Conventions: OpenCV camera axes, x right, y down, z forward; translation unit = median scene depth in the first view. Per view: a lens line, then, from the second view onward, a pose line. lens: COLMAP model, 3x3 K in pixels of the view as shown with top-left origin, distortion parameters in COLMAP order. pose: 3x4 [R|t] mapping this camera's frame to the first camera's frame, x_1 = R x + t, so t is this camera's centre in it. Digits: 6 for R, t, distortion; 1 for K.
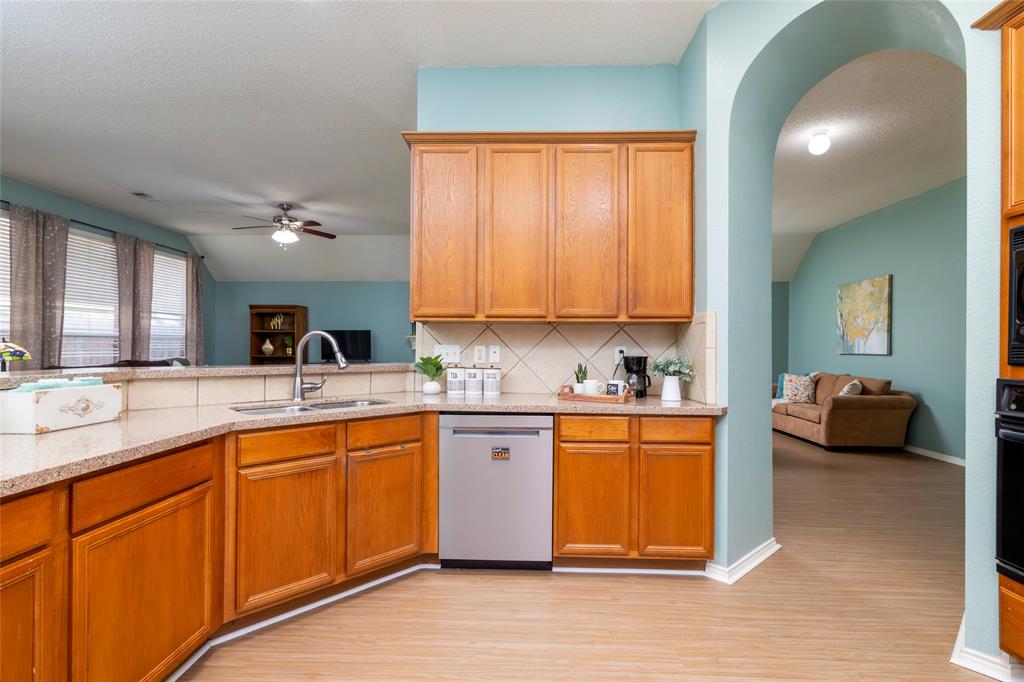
lens RADIAL K [[494.4, 0, 516.4], [0, 494.4, 347.0], [0, 0, 1]] dist [0.001240, 0.000144]
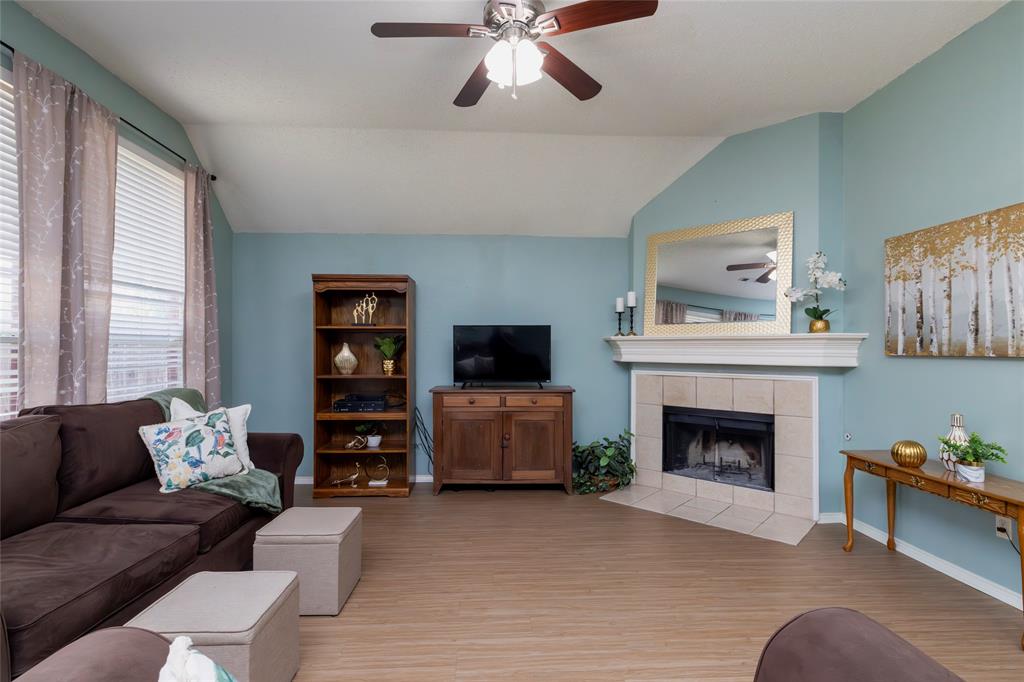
lens RADIAL K [[480.7, 0, 512.0], [0, 480.7, 341.0], [0, 0, 1]] dist [-0.002683, -0.000157]
pose [[0.995425, 0.001041, 0.095541, -0.395676], [-0.001184, 0.999998, 0.001443, -0.019535], [-0.095539, -0.001550, 0.995424, 0.508724]]
